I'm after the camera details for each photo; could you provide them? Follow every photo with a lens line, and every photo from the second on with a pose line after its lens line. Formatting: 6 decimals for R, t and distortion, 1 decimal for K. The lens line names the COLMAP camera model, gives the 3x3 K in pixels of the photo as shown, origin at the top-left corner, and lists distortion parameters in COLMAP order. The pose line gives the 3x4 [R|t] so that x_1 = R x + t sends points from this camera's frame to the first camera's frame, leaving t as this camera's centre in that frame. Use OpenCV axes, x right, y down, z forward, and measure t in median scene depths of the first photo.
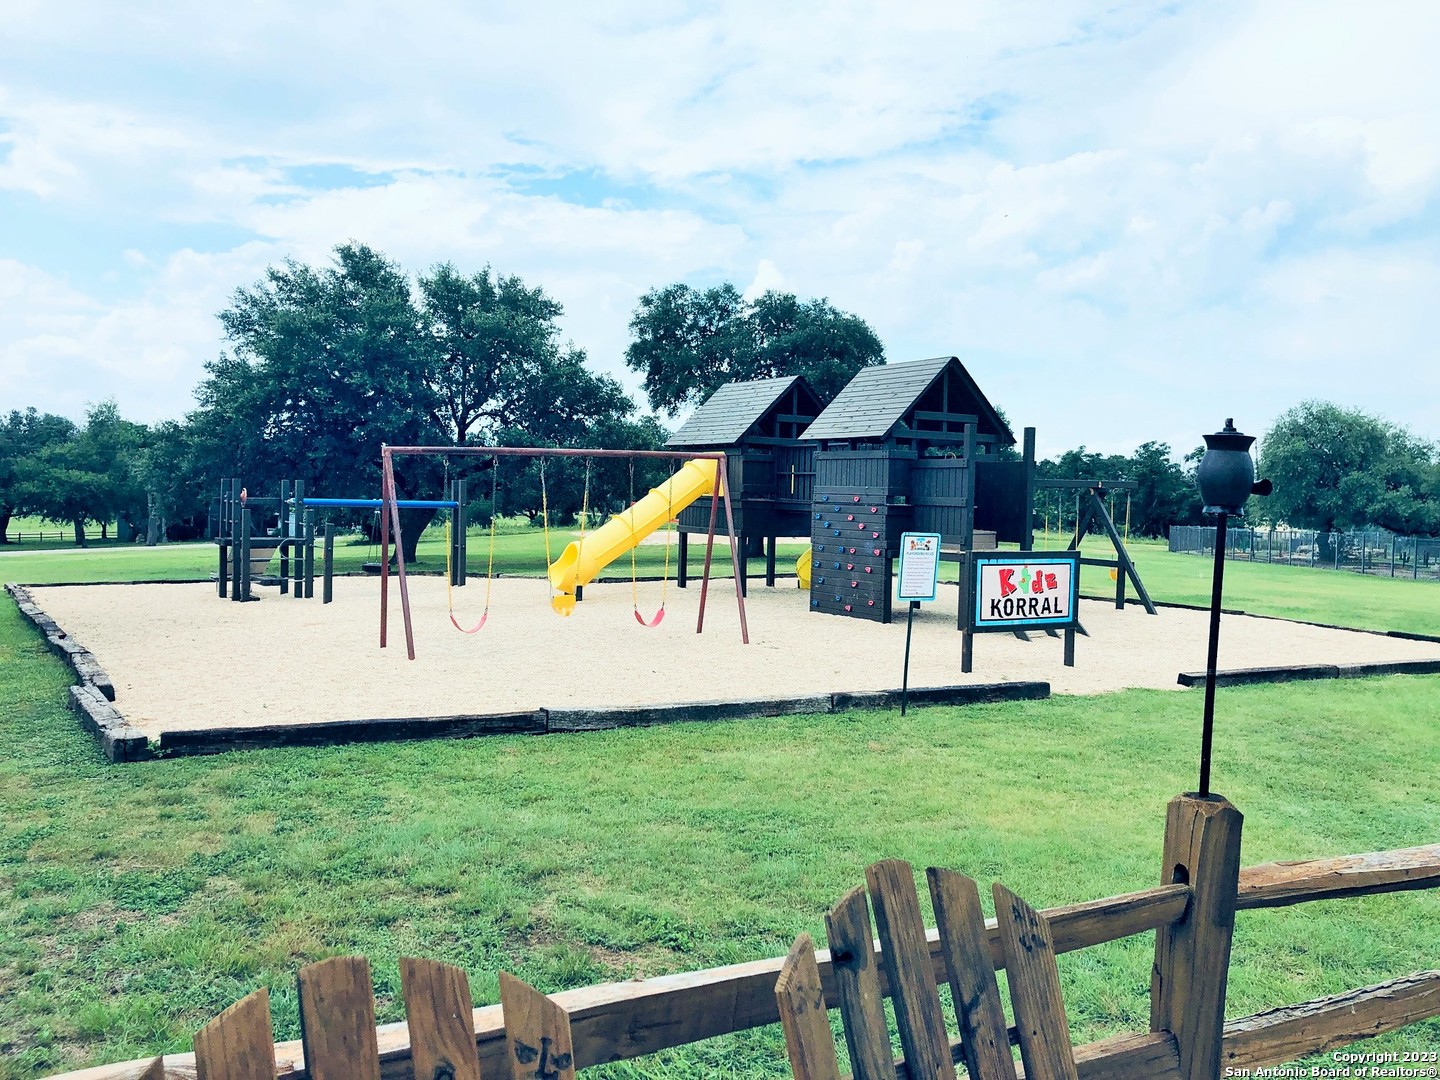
lens RADIAL K [[1181.0, 0, 720.0], [0, 1181.0, 540.0], [0, 0, 1]] dist [0.047956, -0.047901]
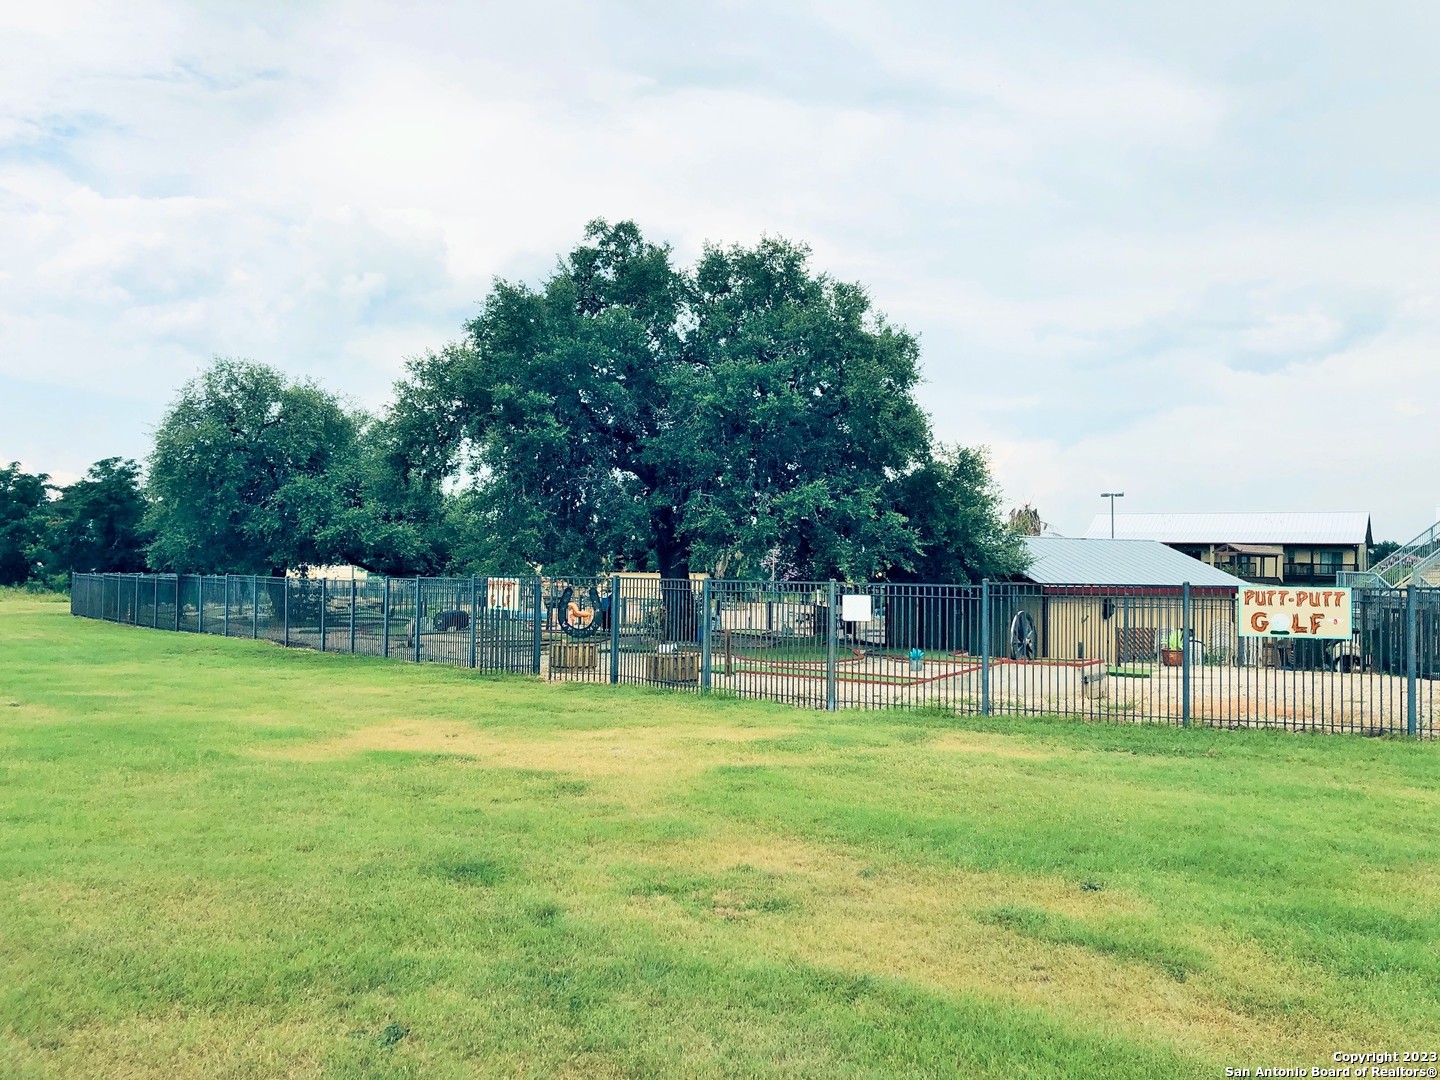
lens RADIAL K [[1181.0, 0, 720.0], [0, 1181.0, 540.0], [0, 0, 1]] dist [0.047956, -0.047901]
pose [[0.752734, 0.000169, 0.658325, 0.281653], [0.029933, 0.998957, -0.034482, 0.003463], [-0.657644, 0.045661, 0.751943, 0.382638]]
